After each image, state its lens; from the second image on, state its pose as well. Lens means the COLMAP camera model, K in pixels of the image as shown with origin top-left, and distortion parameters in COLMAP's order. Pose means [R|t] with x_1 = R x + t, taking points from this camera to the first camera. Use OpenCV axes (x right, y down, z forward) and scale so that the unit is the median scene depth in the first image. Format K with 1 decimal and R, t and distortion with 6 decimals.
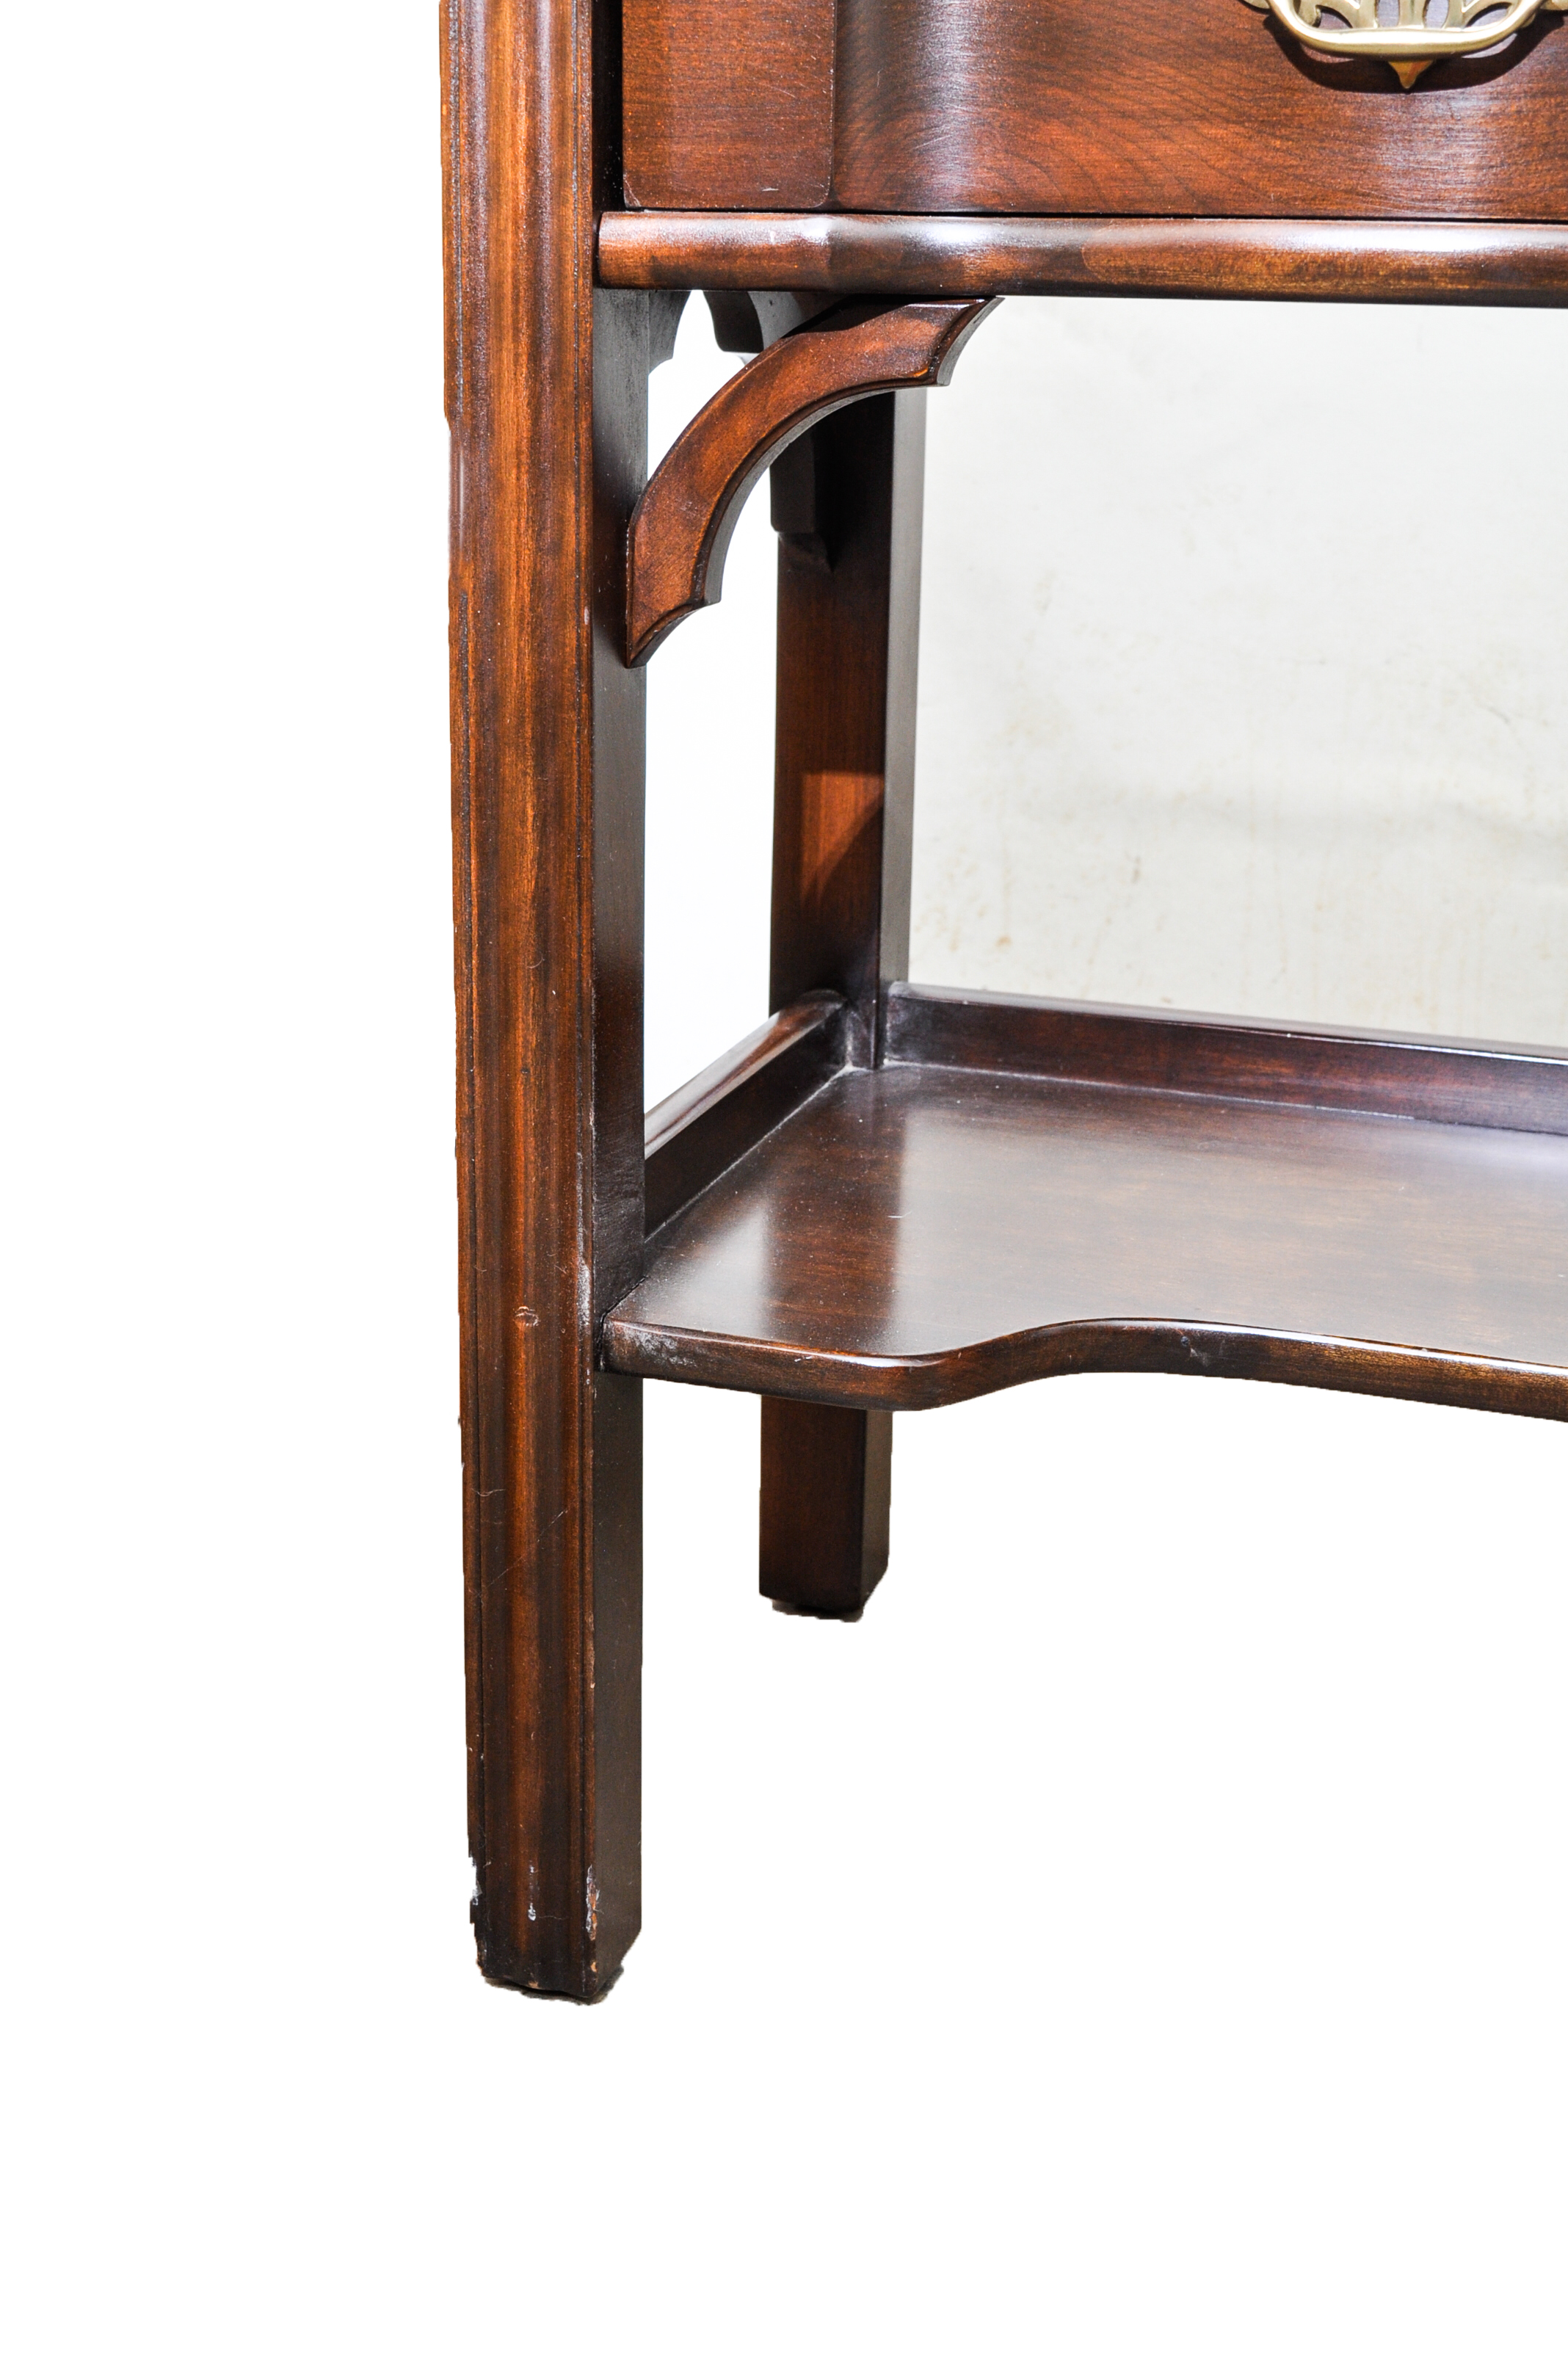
lens RADIAL K [[3120.2, 0, 844.9], [0, 3120.2, 1184.2], [0, 0, 1]] dist [-0.077620, 0.035310]
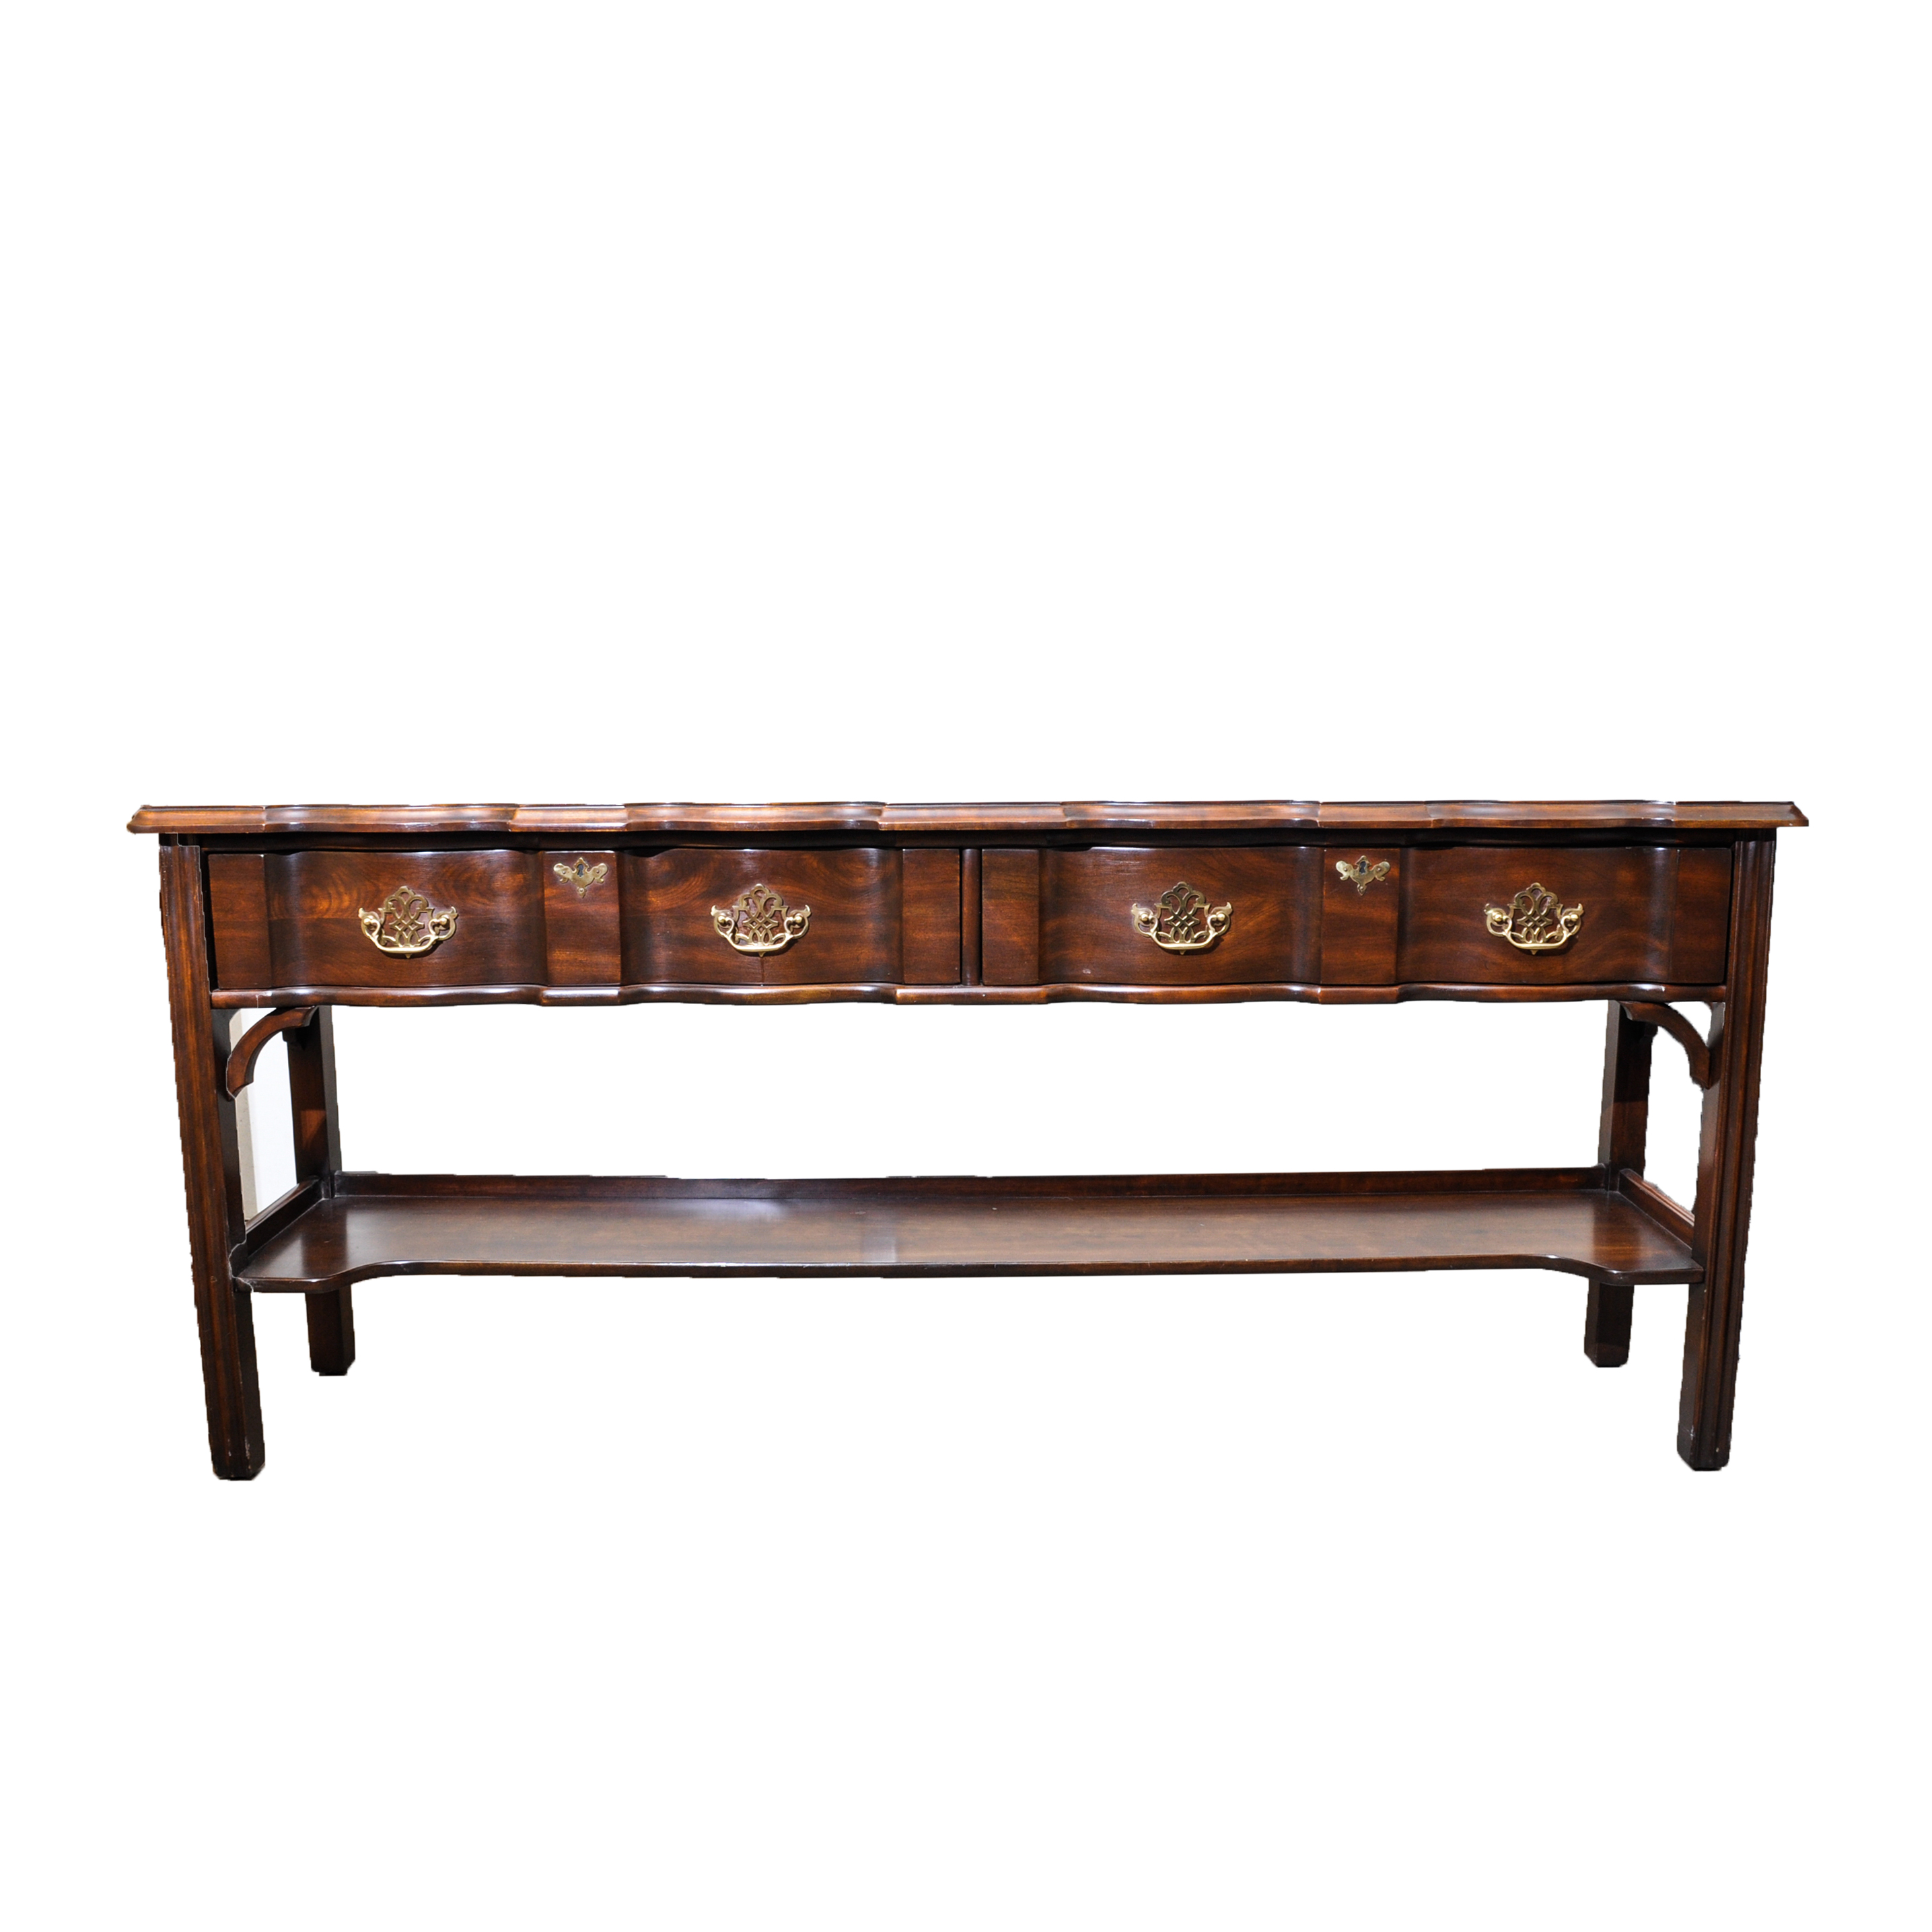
lens RADIAL K [[1733.8, 0, 1004.3], [0, 1733.8, 966.9], [0, 0, 1]] dist [-0.094096, 0.002289]
pose [[0.951526, -0.068953, 0.299739, 0.201605], [0.110944, 0.985884, -0.125398, 0.032402], [-0.286861, 0.152573, 0.945744, -1.146593]]
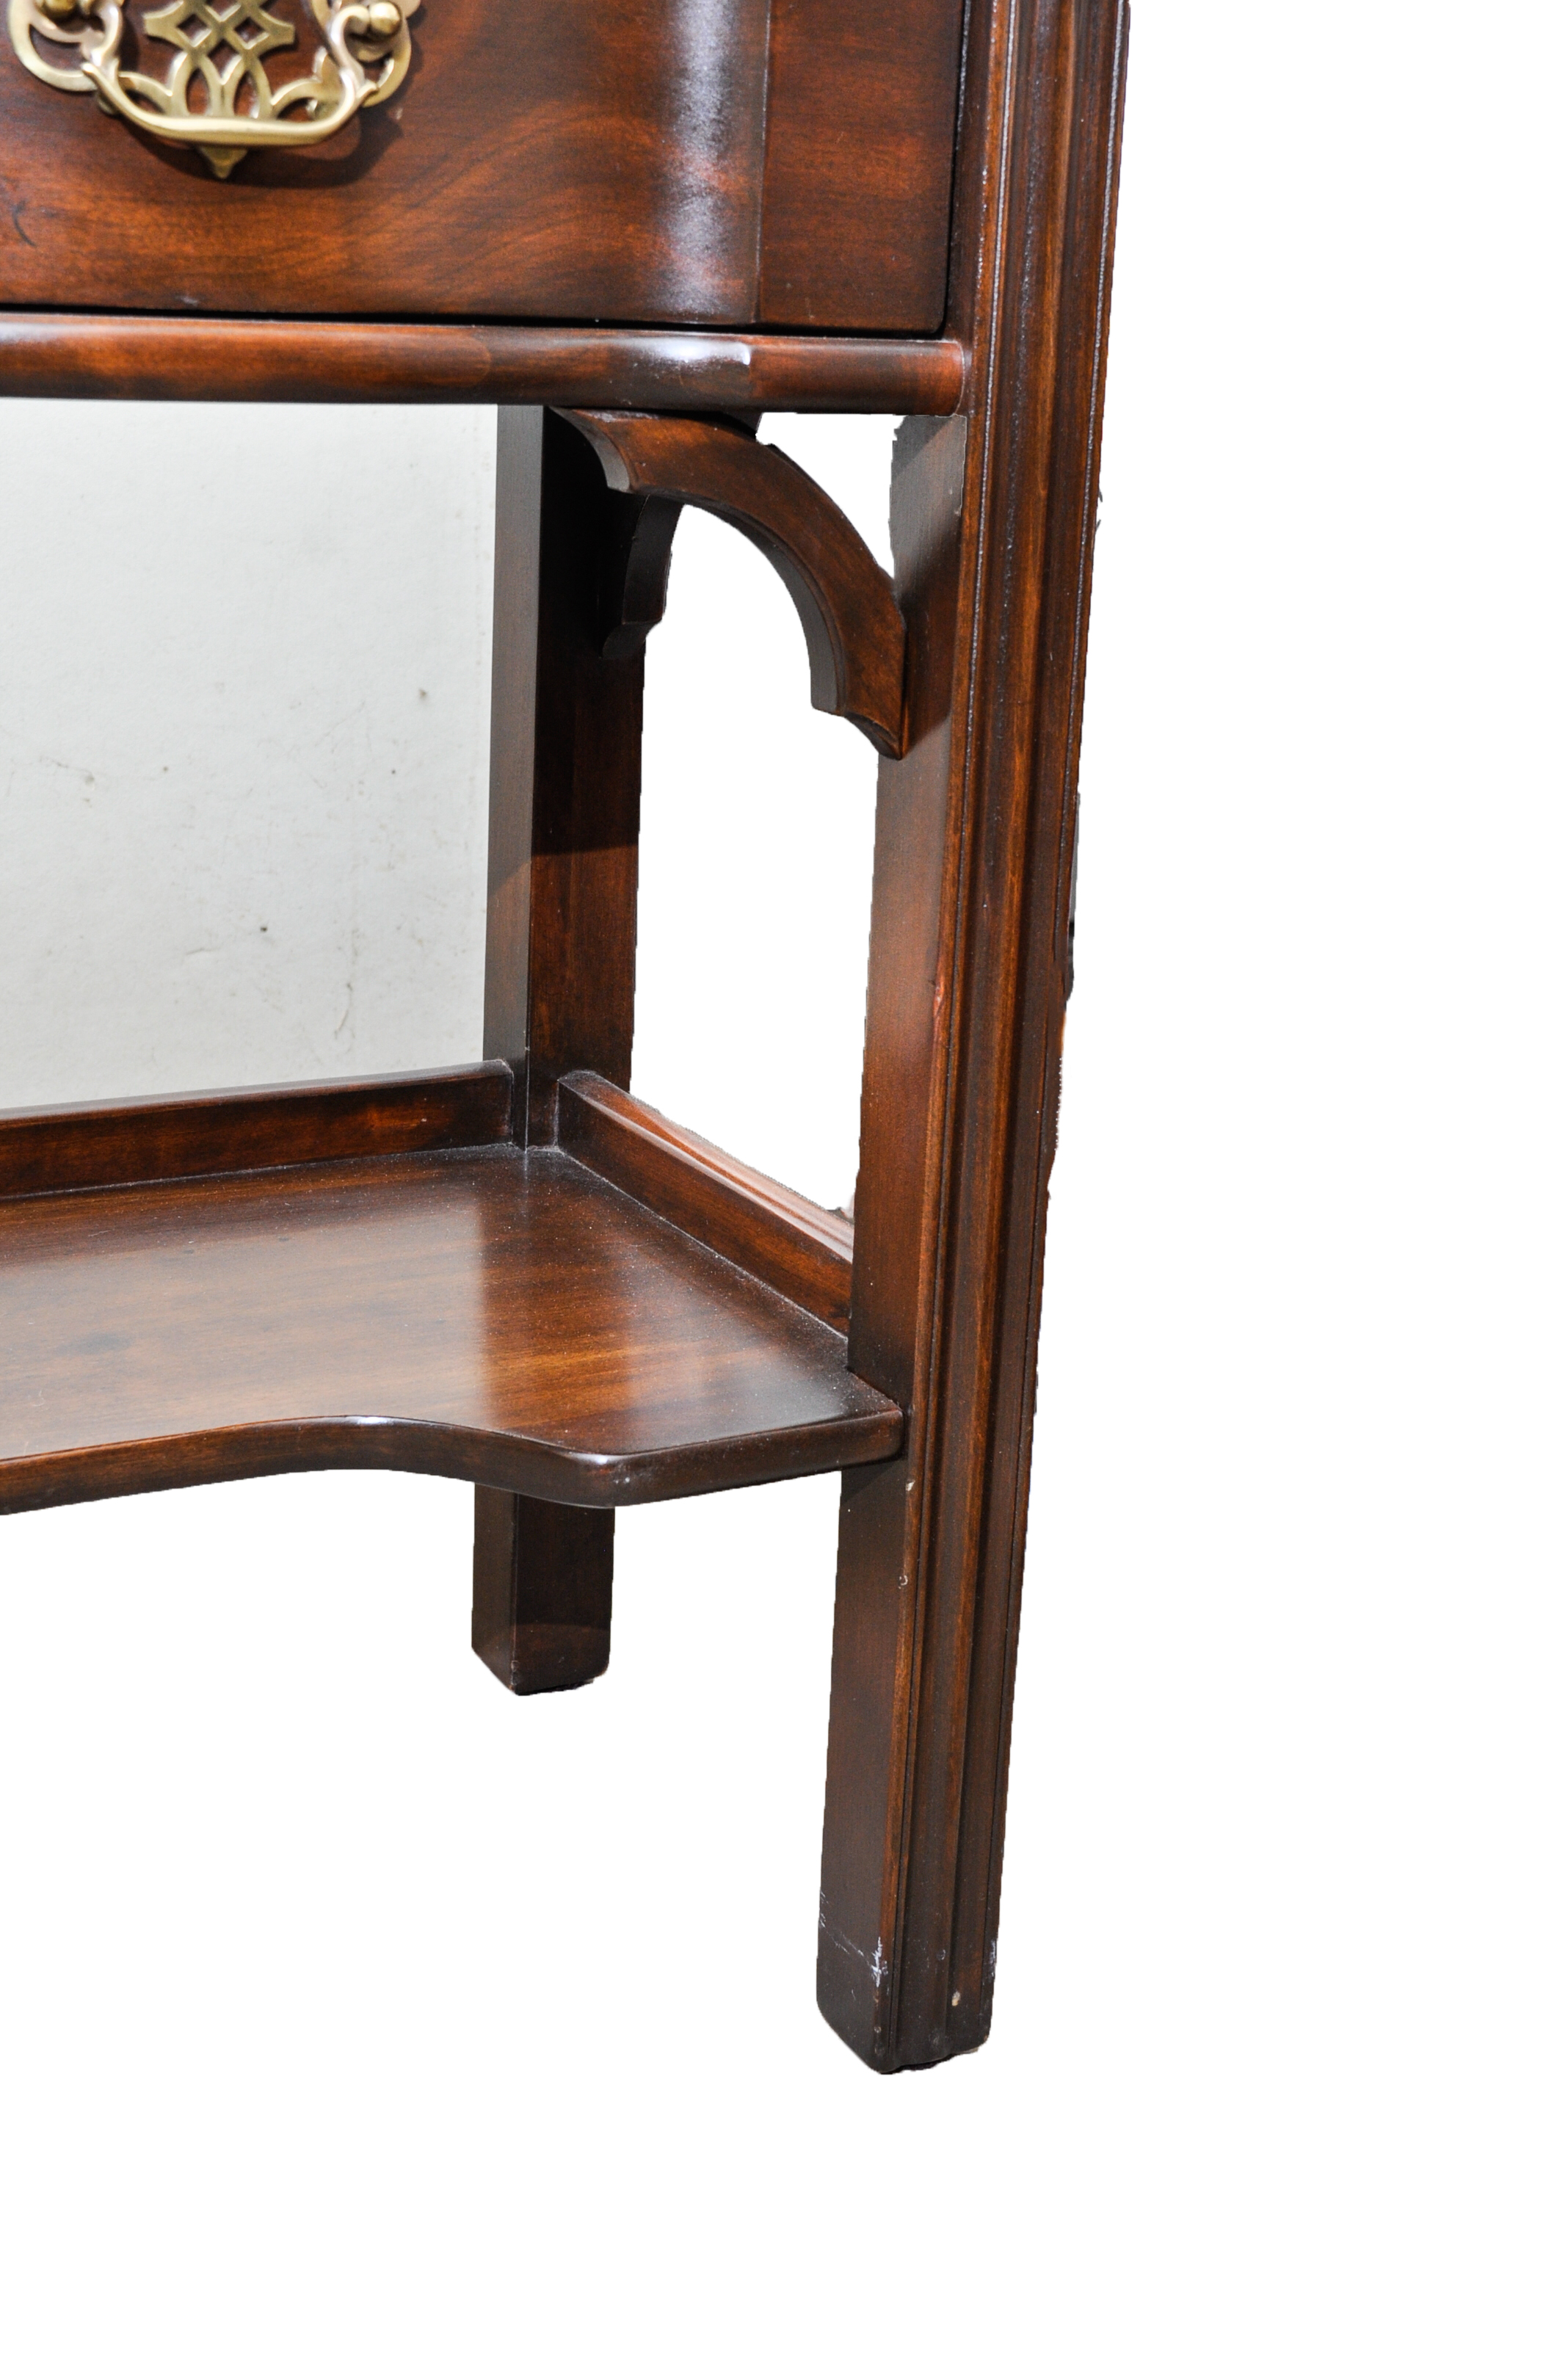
lens RADIAL K [[3120.2, 0, 844.9], [0, 3120.2, 1184.2], [0, 0, 1]] dist [-0.077620, 0.035310]
pose [[0.706053, -0.194063, 0.681050, 0.844787], [0.182228, 0.979121, 0.090079, 0.053540], [-0.684312, 0.060506, 0.726675, -0.200006]]
